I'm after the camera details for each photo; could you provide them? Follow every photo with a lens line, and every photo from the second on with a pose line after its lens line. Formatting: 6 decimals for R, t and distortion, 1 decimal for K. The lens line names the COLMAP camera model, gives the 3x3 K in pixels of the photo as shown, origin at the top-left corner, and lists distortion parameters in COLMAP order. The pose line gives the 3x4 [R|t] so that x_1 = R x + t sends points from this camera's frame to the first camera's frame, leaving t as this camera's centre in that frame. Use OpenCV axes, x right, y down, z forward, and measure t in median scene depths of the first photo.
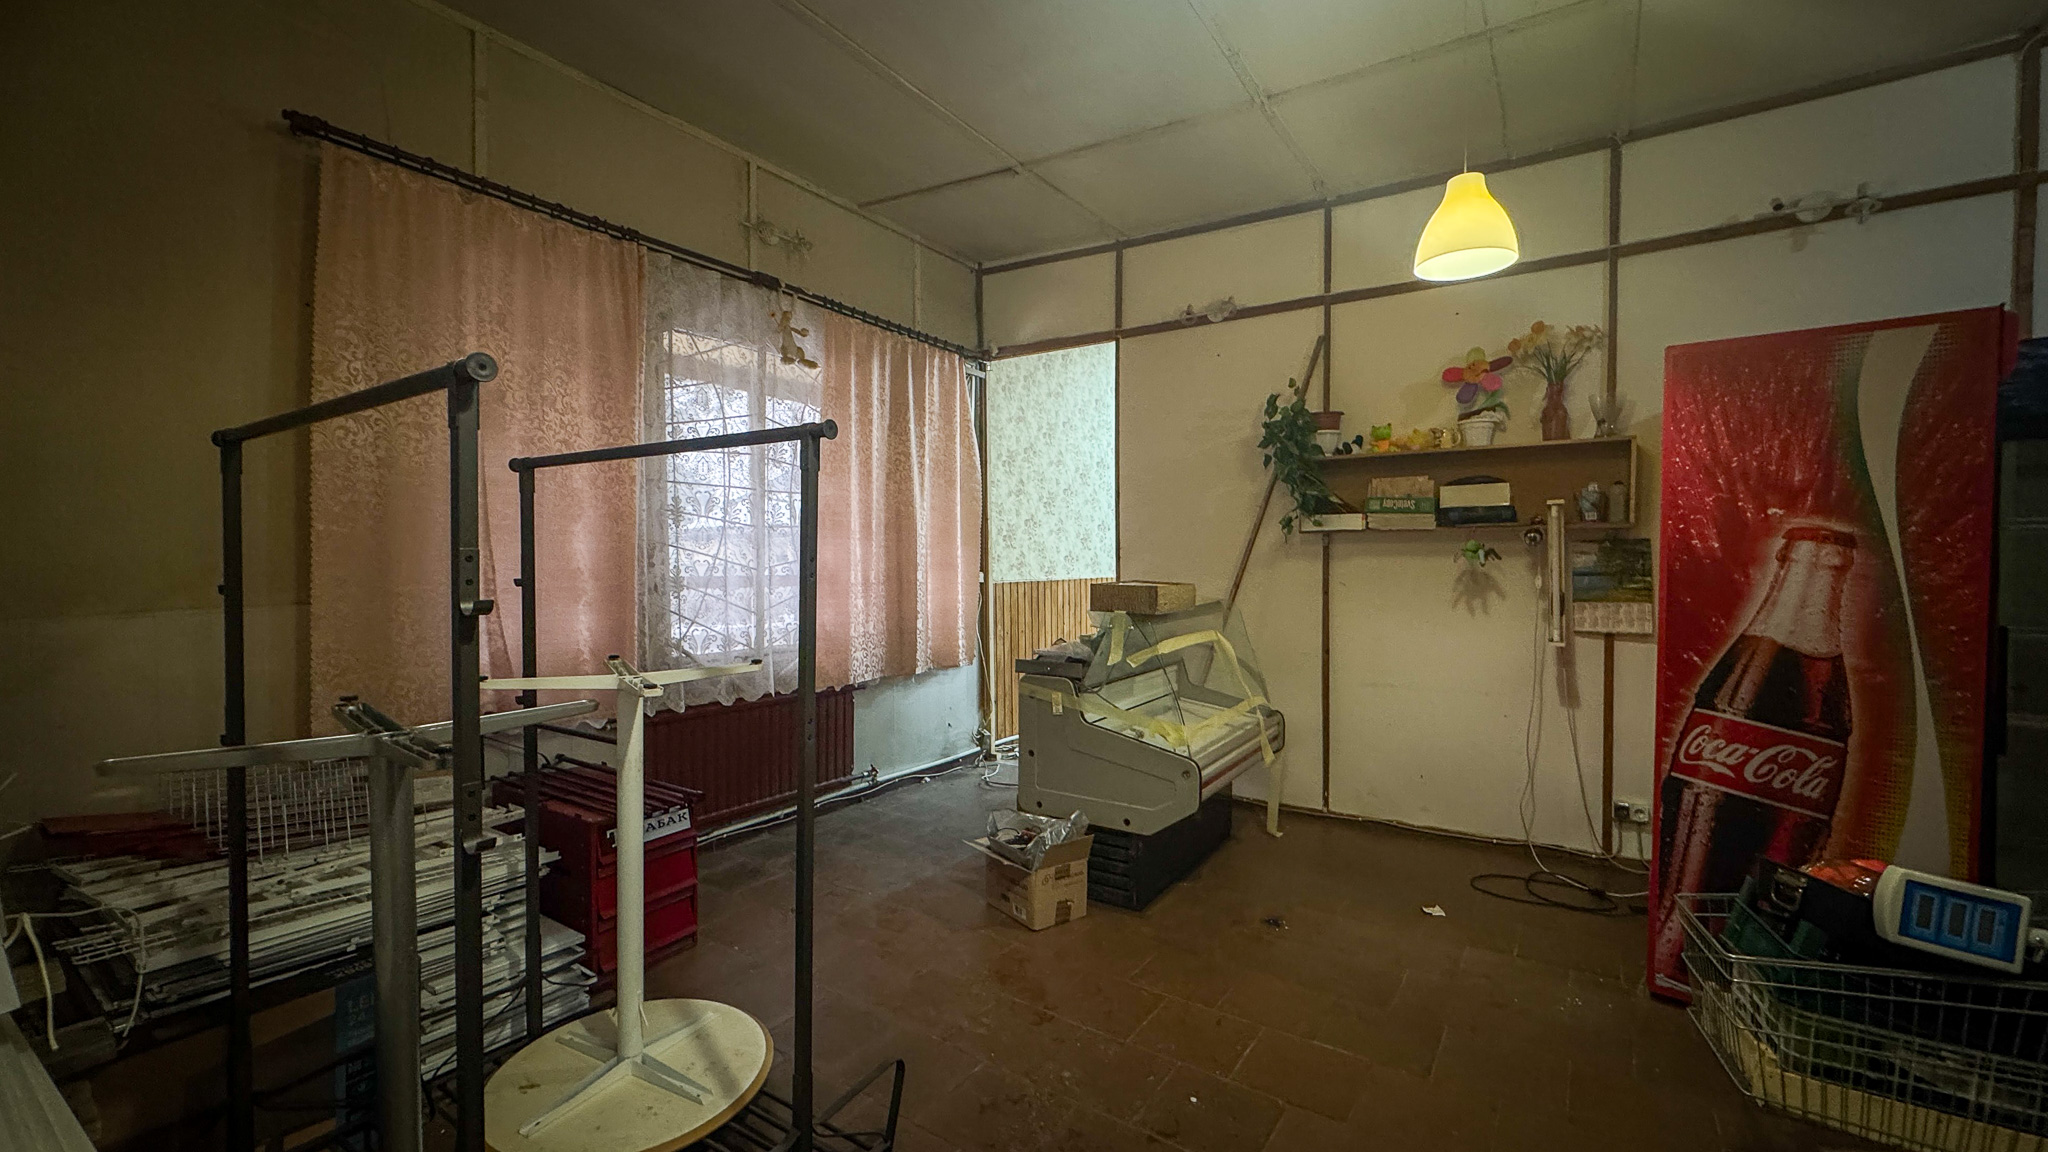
lens RADIAL K [[830.8, 0, 1008.3], [0, 830.8, 577.5], [0, 0, 1]] dist [-0.002451, -0.000656]
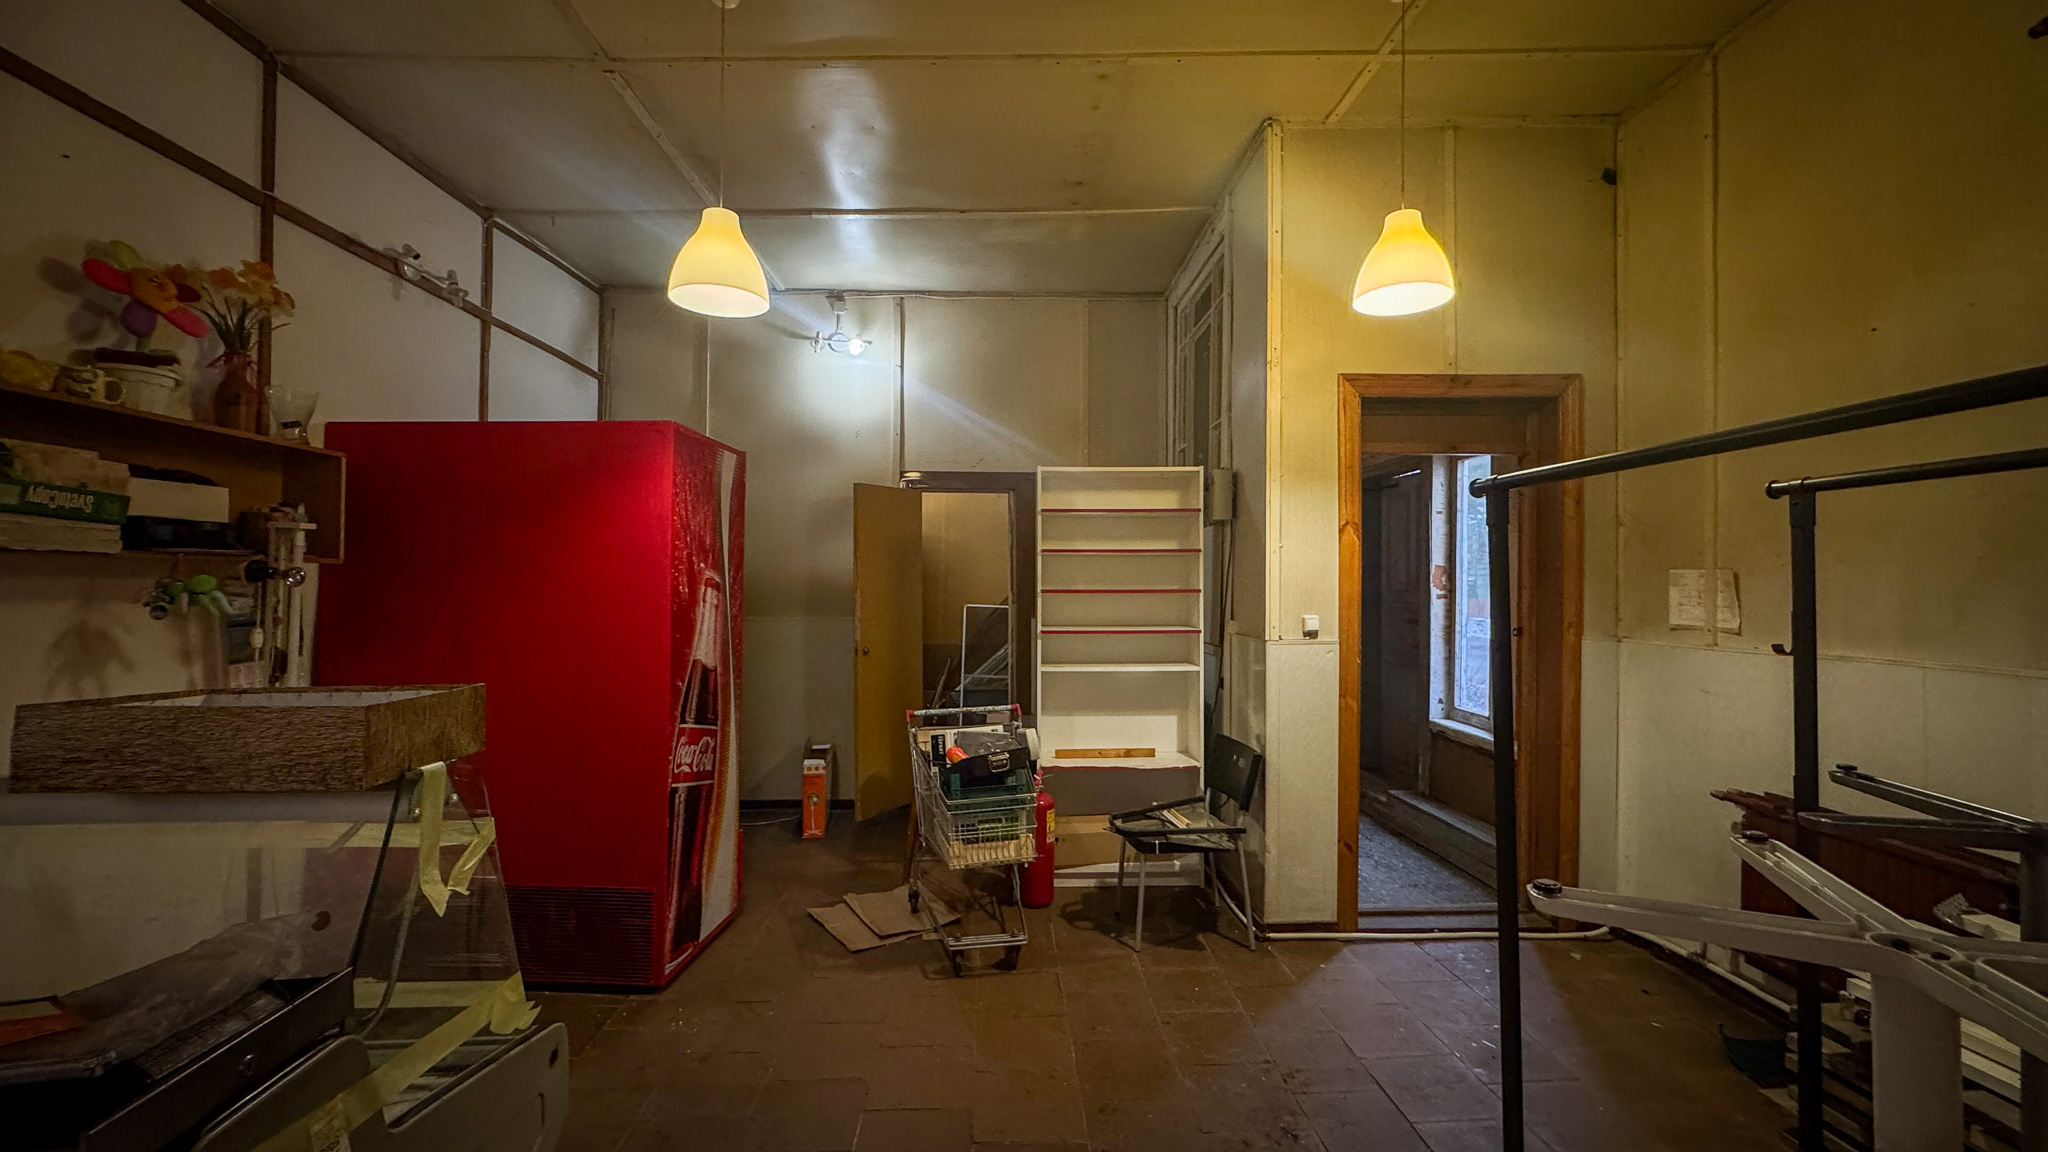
lens RADIAL K [[830.8, 0, 1005.6], [0, 830.8, 568.7], [0, 0, 1]] dist [-0.002451, -0.000656]
pose [[-0.615629, 0.012771, 0.787932, -0.264048], [0.014521, 0.999883, -0.004861, -0.036818], [-0.787902, 0.008449, -0.615742, 0.866965]]
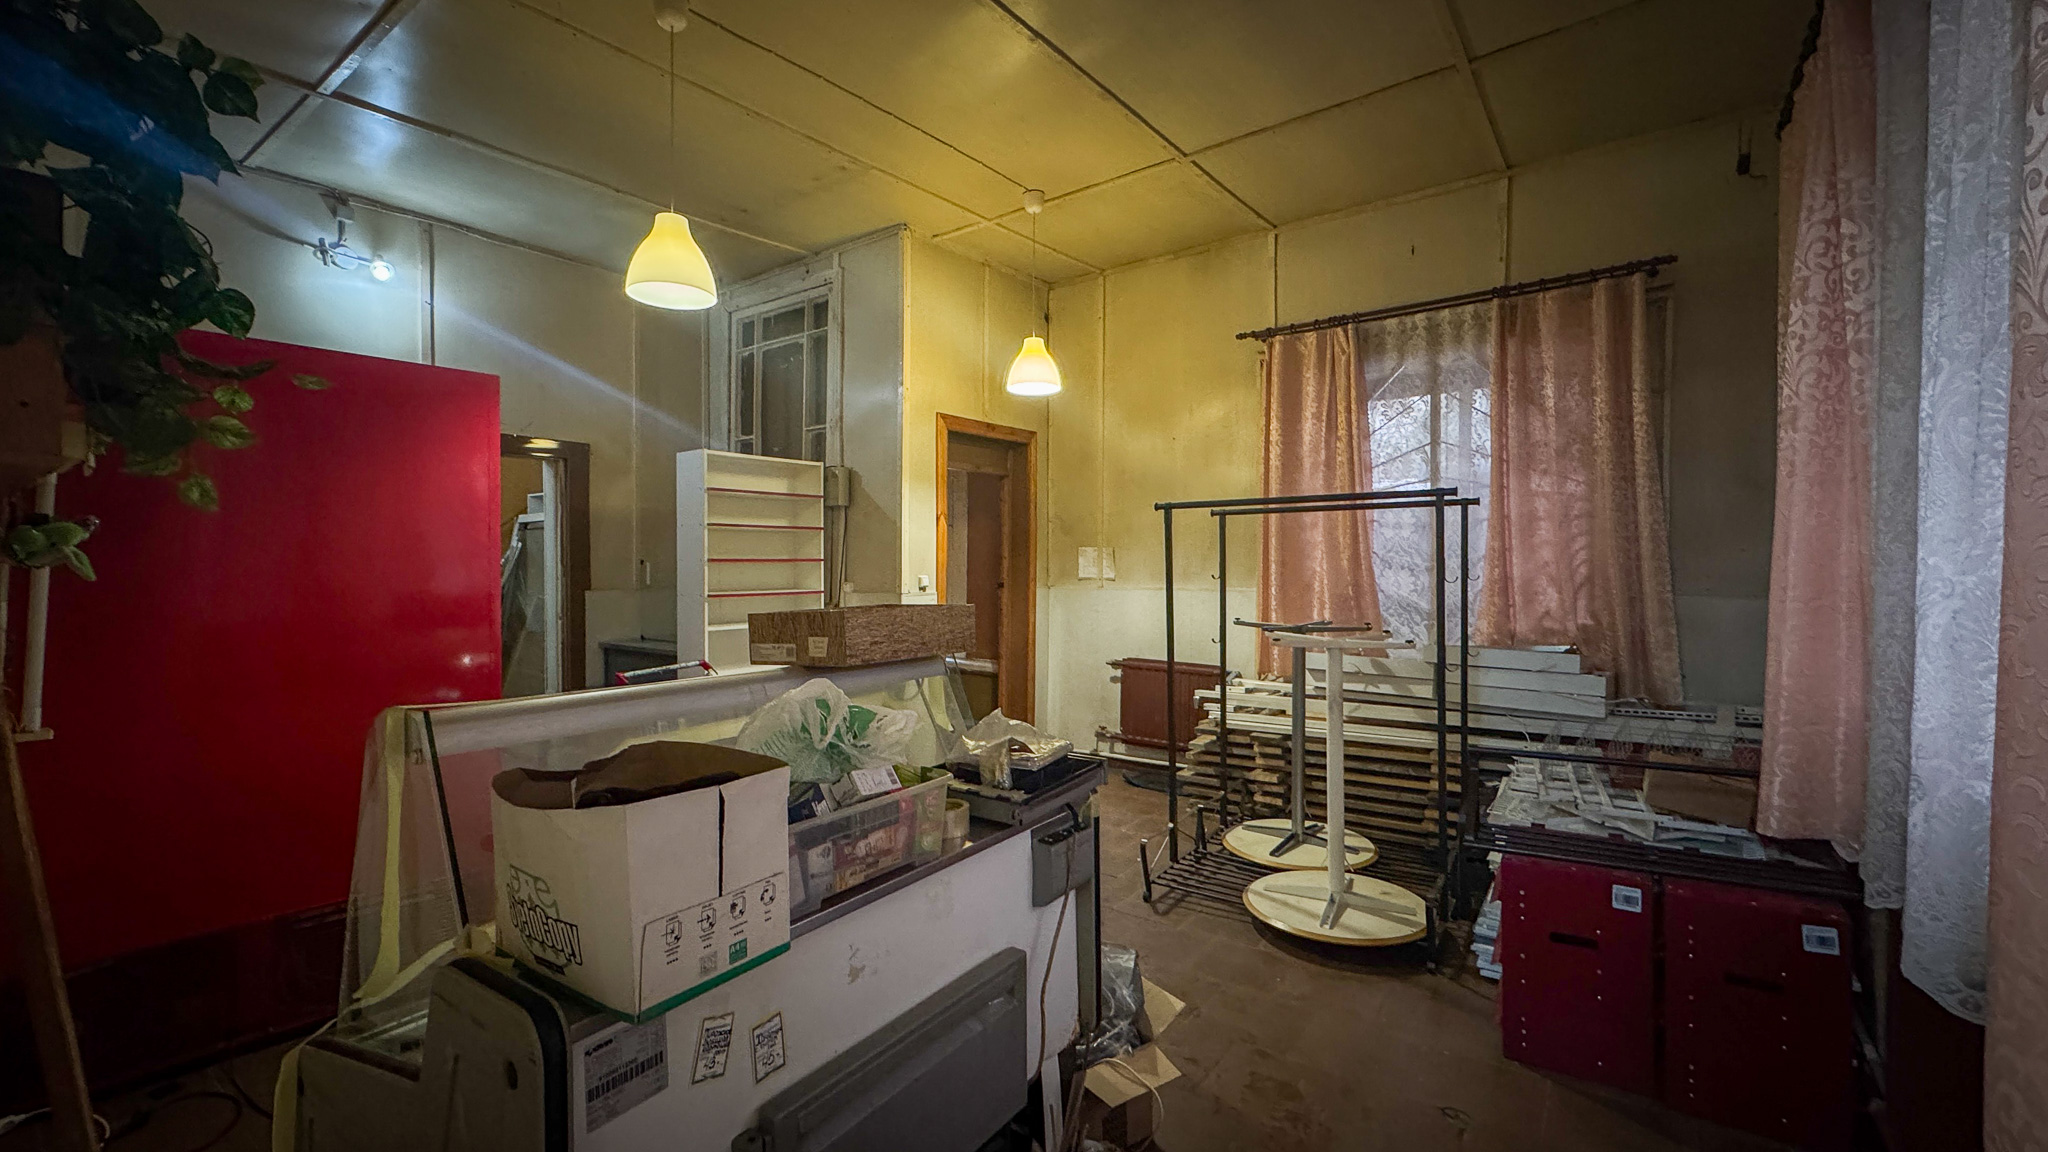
lens RADIAL K [[830.8, 0, 1030.3], [0, 830.8, 567.0], [0, 0, 1]] dist [-0.002451, -0.000656]
pose [[-0.999895, 0.003457, 0.014096, 0.010813], [0.003774, 0.999738, 0.022565, -0.029250], [-0.014014, 0.022616, -0.999646, 1.296185]]
